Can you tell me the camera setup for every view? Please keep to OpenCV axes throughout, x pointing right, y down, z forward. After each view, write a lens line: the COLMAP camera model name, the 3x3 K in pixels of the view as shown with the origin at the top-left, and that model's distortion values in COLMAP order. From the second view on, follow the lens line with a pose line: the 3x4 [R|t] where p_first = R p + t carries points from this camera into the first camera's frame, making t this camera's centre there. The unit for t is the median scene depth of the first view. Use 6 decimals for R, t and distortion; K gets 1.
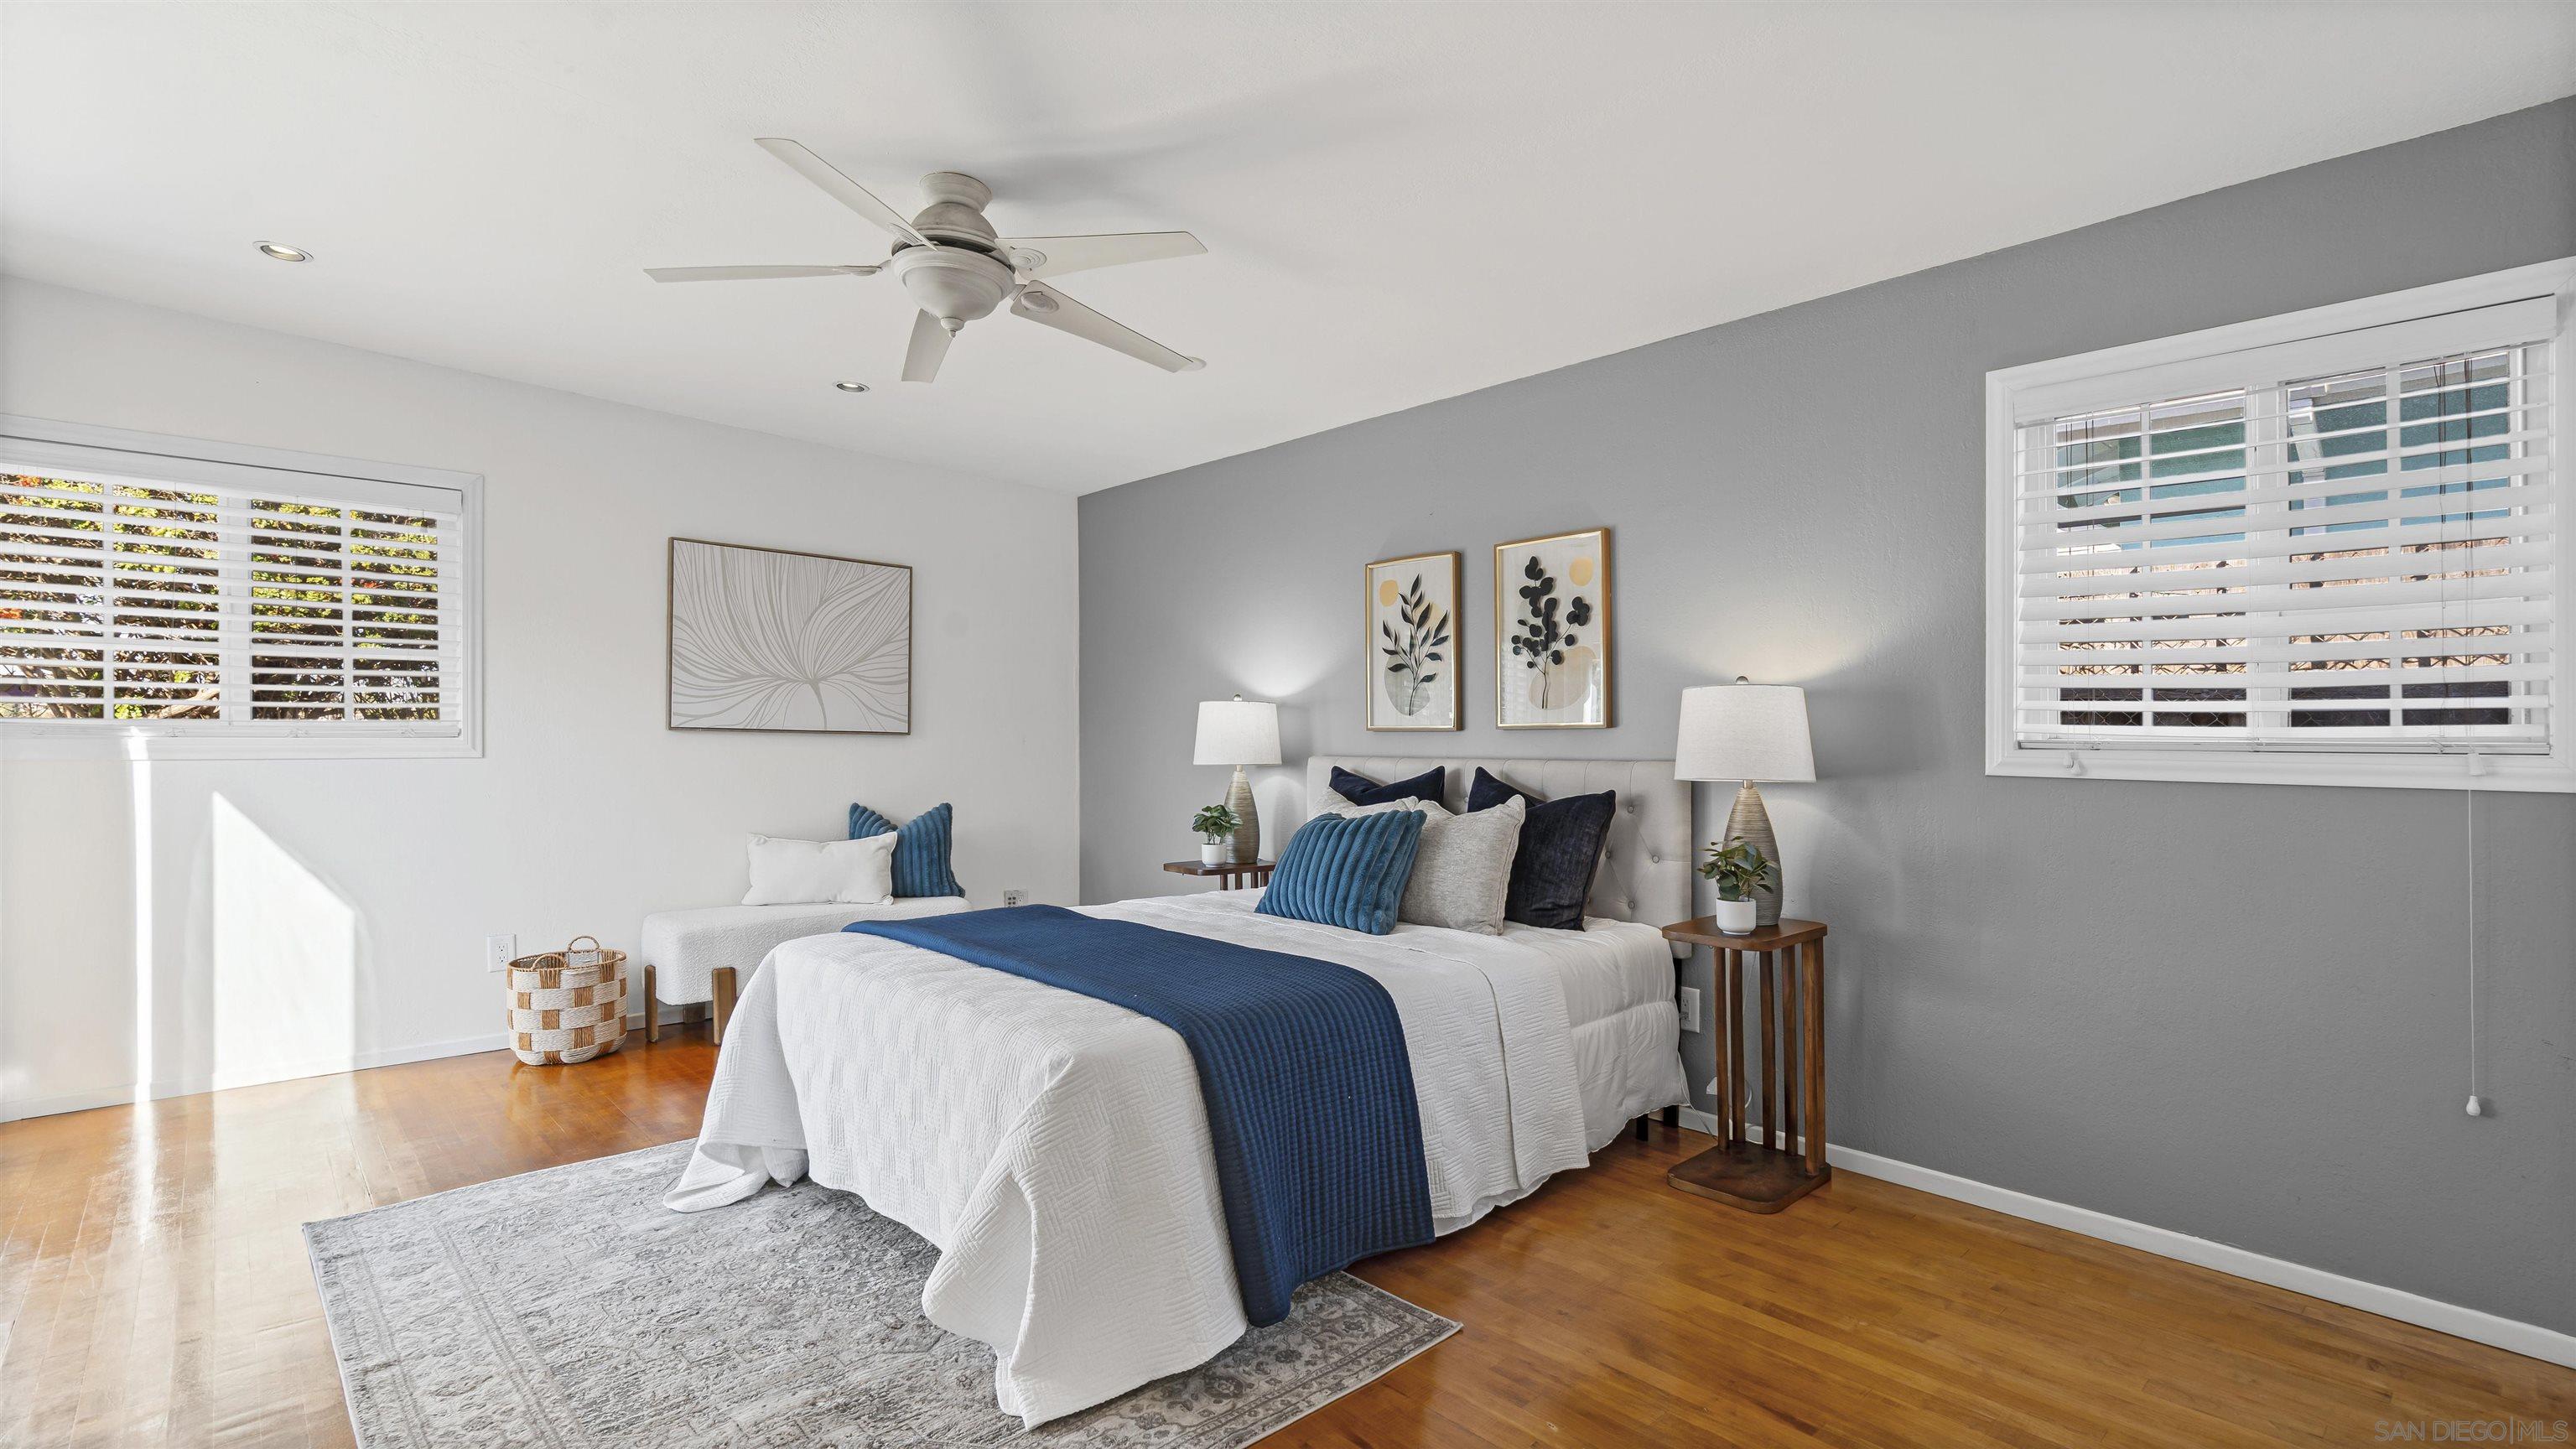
lens RADIAL K [[1182.4, 0, 1282.4], [0, 1182.4, 724.7], [0, 0, 1]] dist [-0.008119, 0.001907]
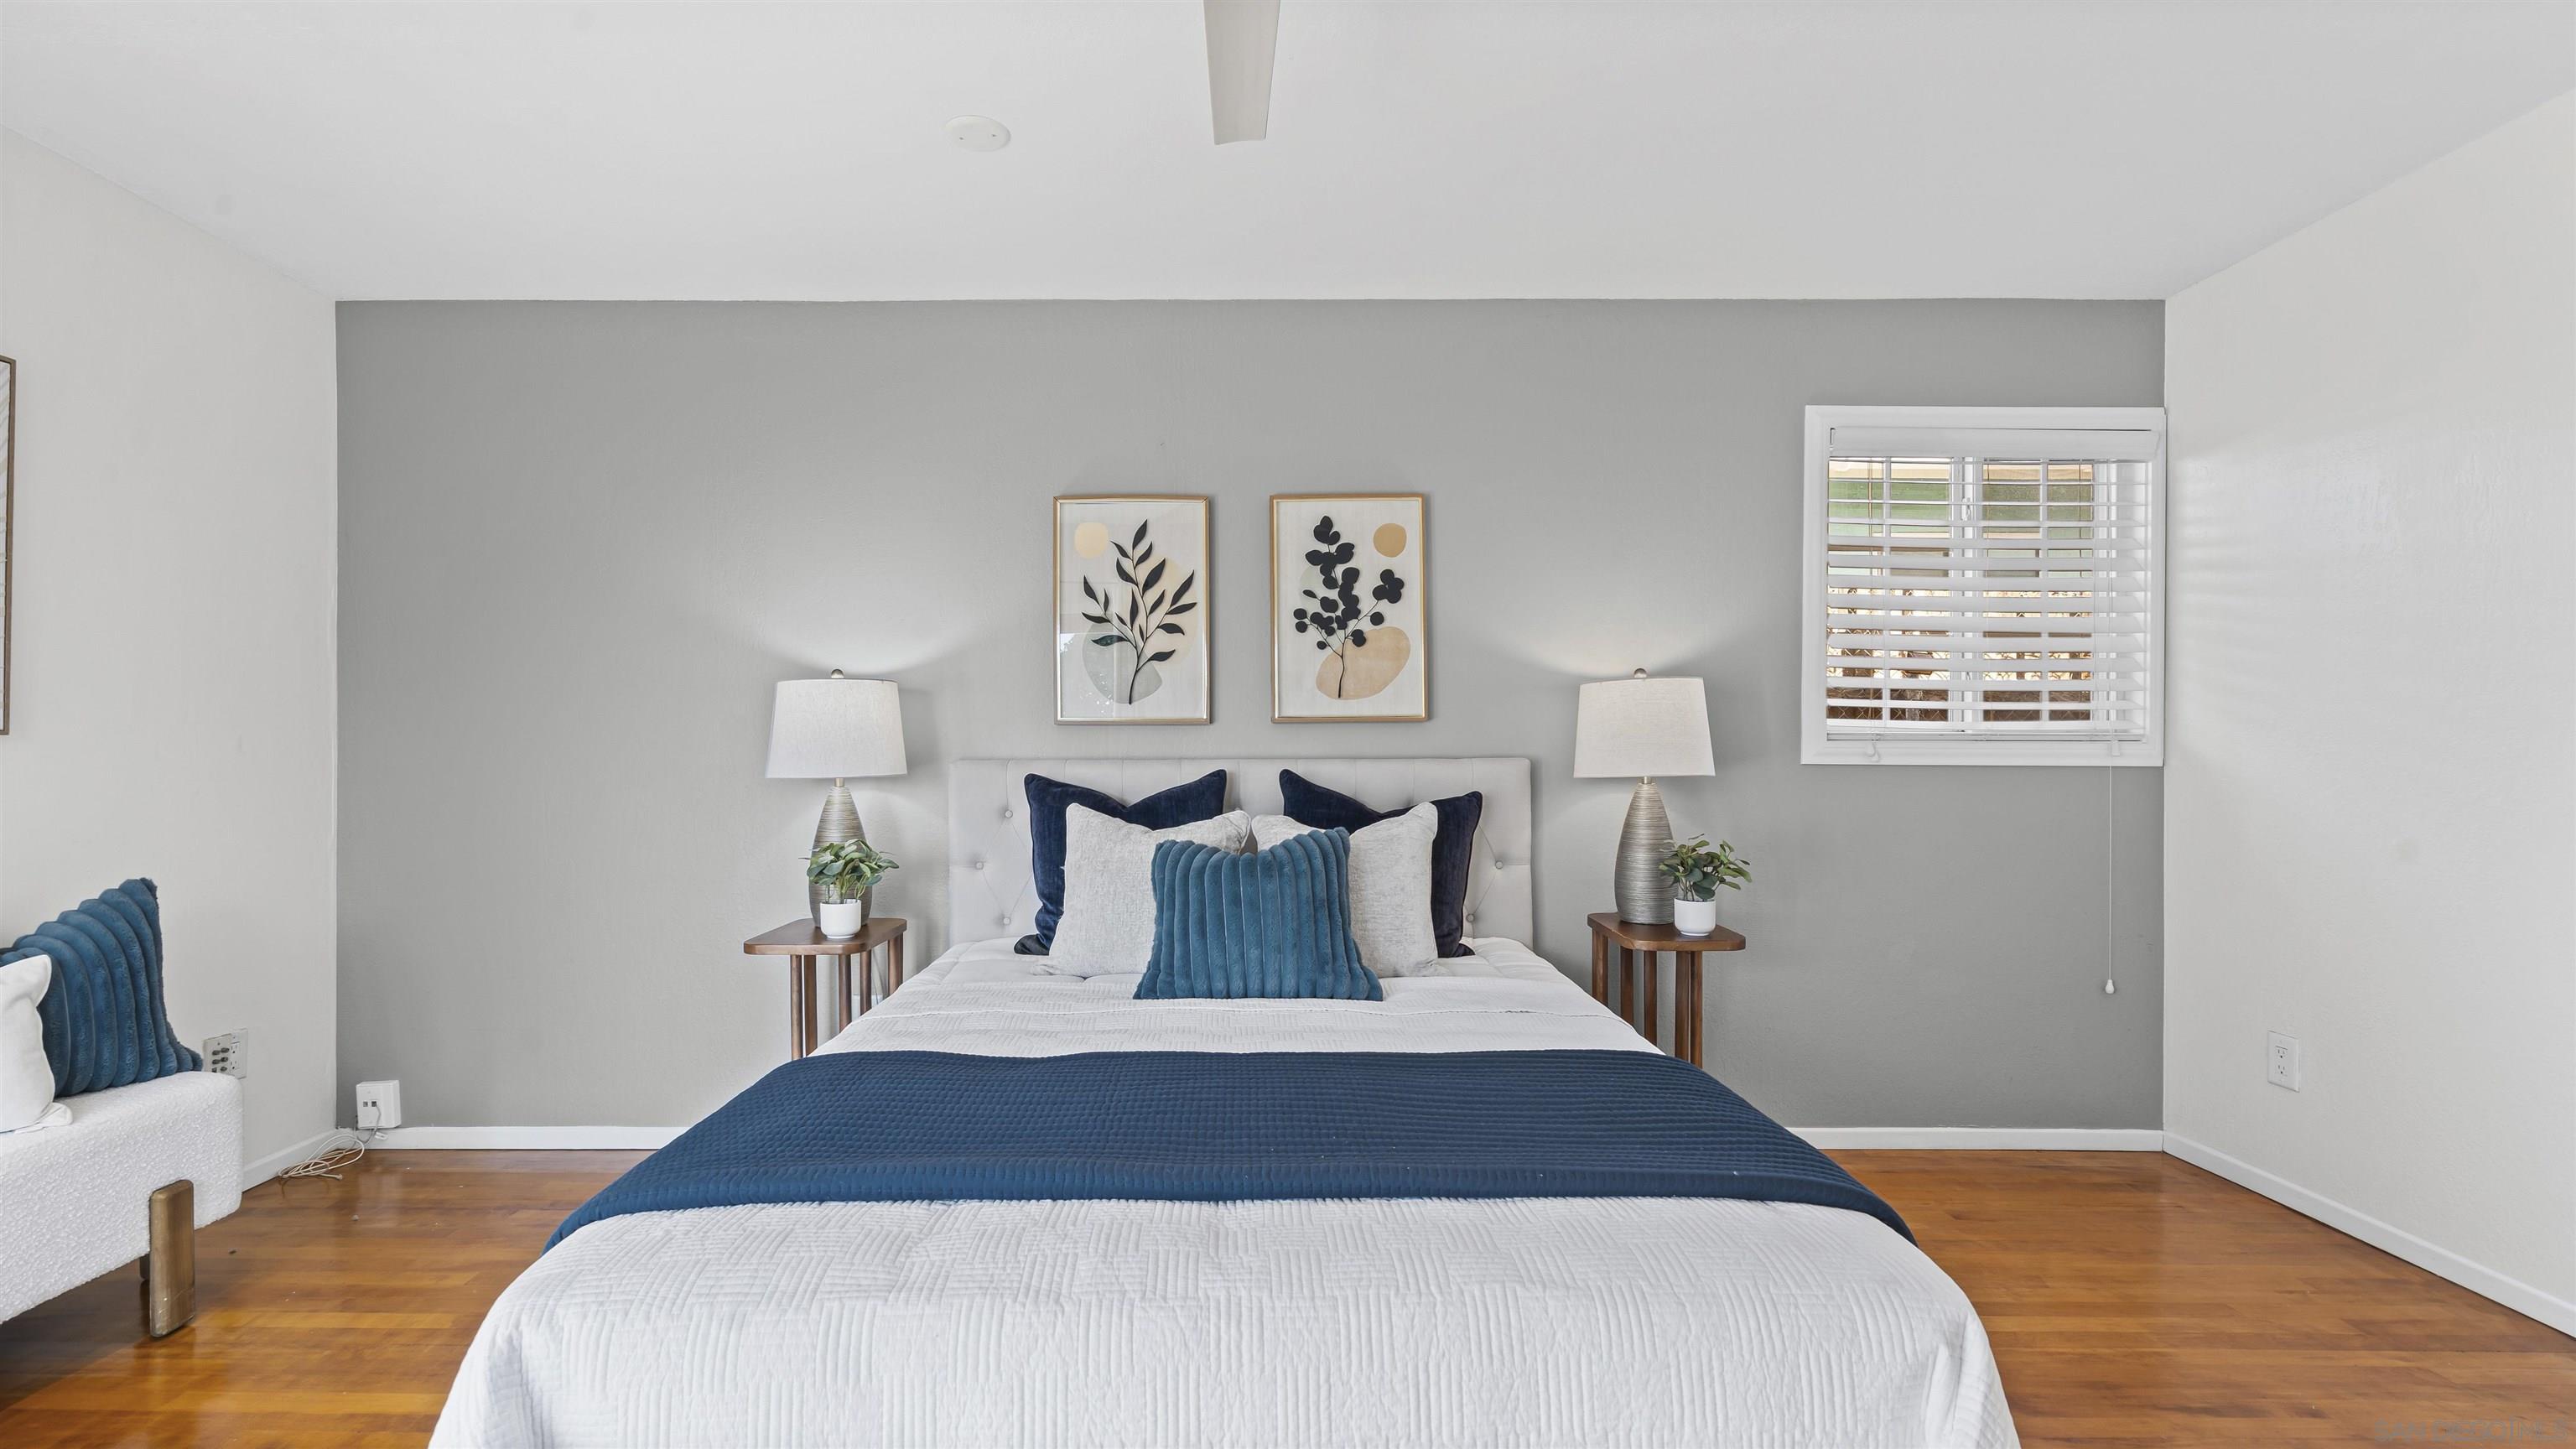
lens RADIAL K [[1182.4, 0, 1288.2], [0, 1182.4, 717.8], [0, 0, 1]] dist [-0.008119, 0.001907]
pose [[0.672124, 0.004124, 0.740427, -0.424038], [-0.004075, 0.999990, -0.001871, 0.002154], [-0.740427, -0.001760, 0.672134, 0.455823]]
